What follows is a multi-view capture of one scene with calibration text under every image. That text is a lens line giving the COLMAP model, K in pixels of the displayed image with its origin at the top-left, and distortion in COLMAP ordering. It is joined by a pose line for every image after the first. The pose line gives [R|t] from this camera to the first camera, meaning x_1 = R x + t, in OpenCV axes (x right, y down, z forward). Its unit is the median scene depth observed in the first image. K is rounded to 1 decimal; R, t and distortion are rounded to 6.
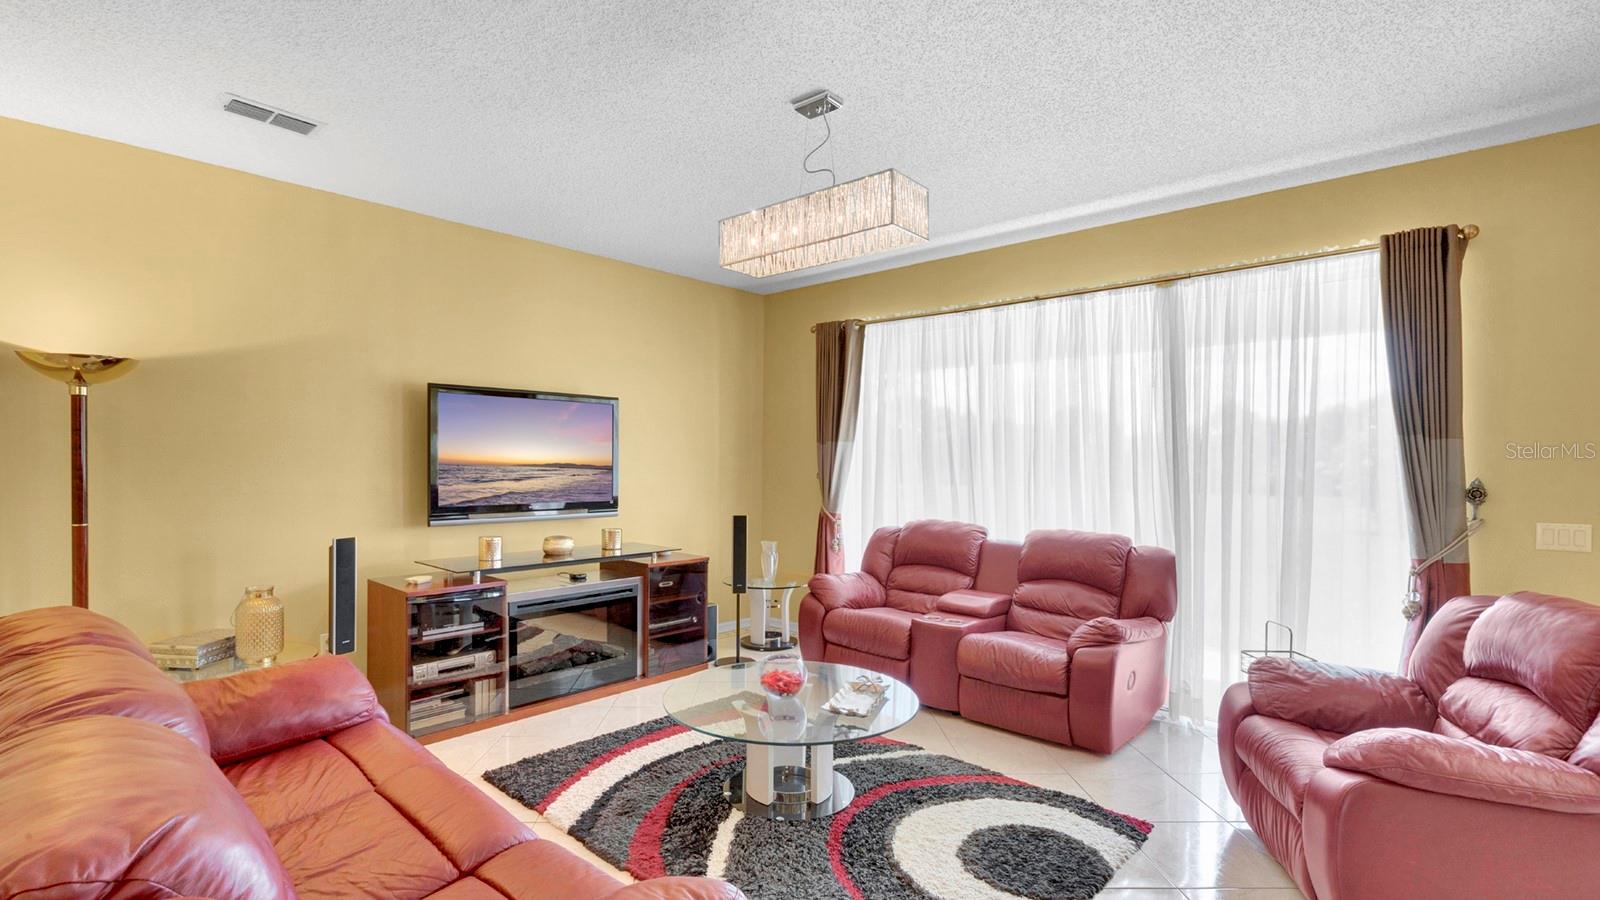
lens RADIAL K [[740.7, 0, 797.4], [0, 740.7, 450.3], [0, 0, 1]] dist [0.002103, 0.000619]
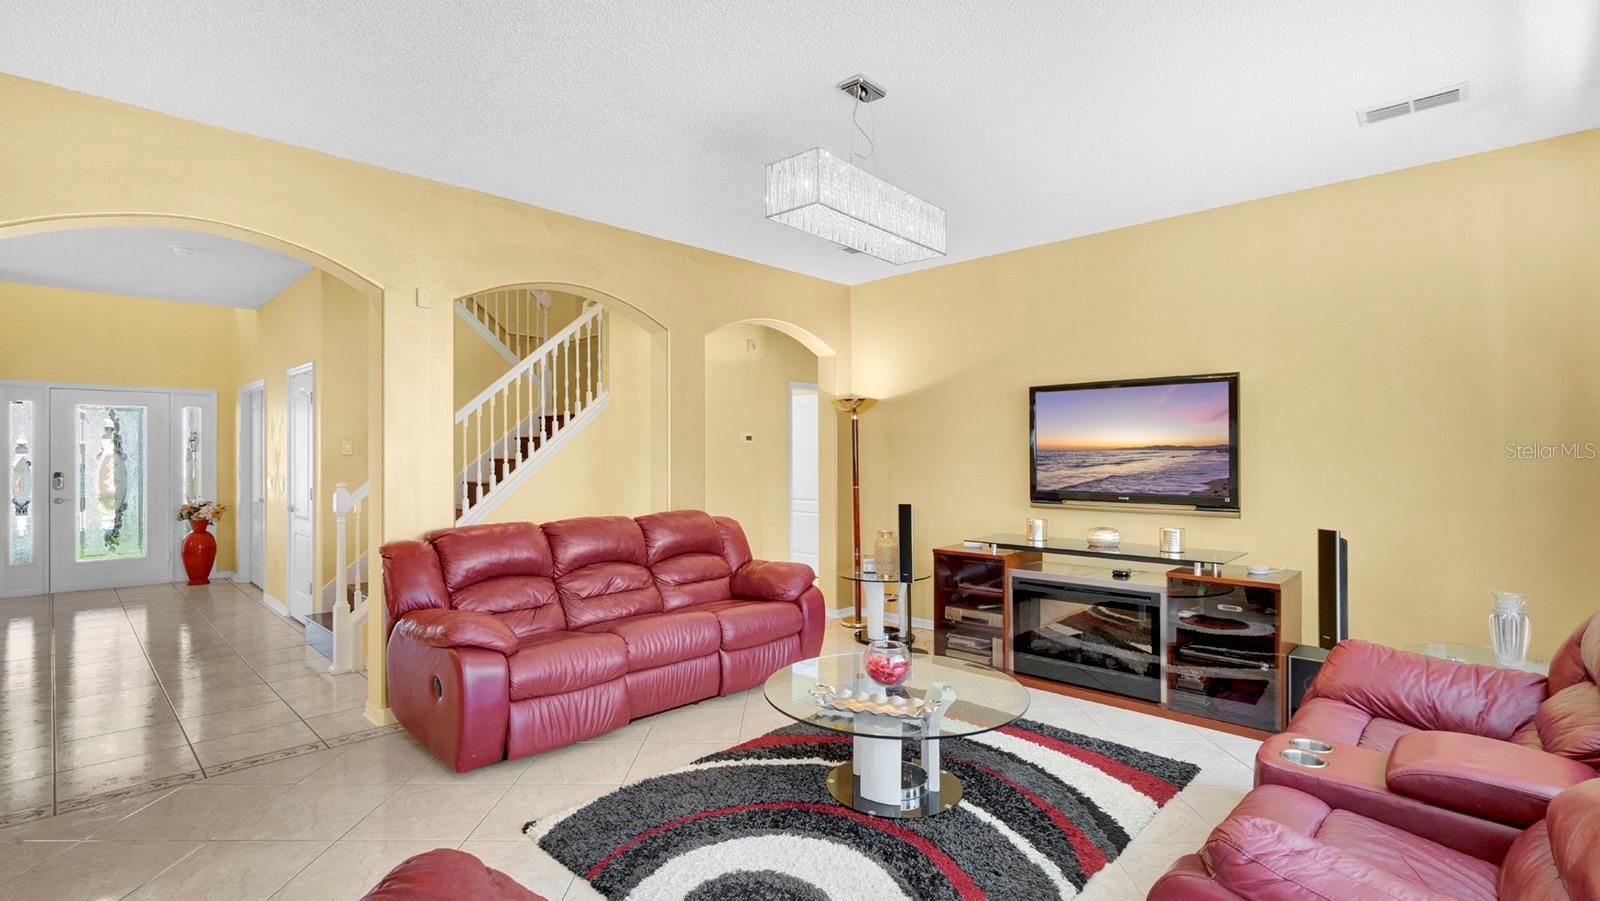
lens RADIAL K [[740.7, 0, 797.4], [0, 740.7, 450.8], [0, 0, 1]] dist [0.002103, 0.000619]
pose [[-0.022650, -0.008253, -0.999709, 0.717848], [0.023787, 0.999678, -0.008791, 0.014792], [0.999460, -0.023979, -0.022447, 0.665254]]
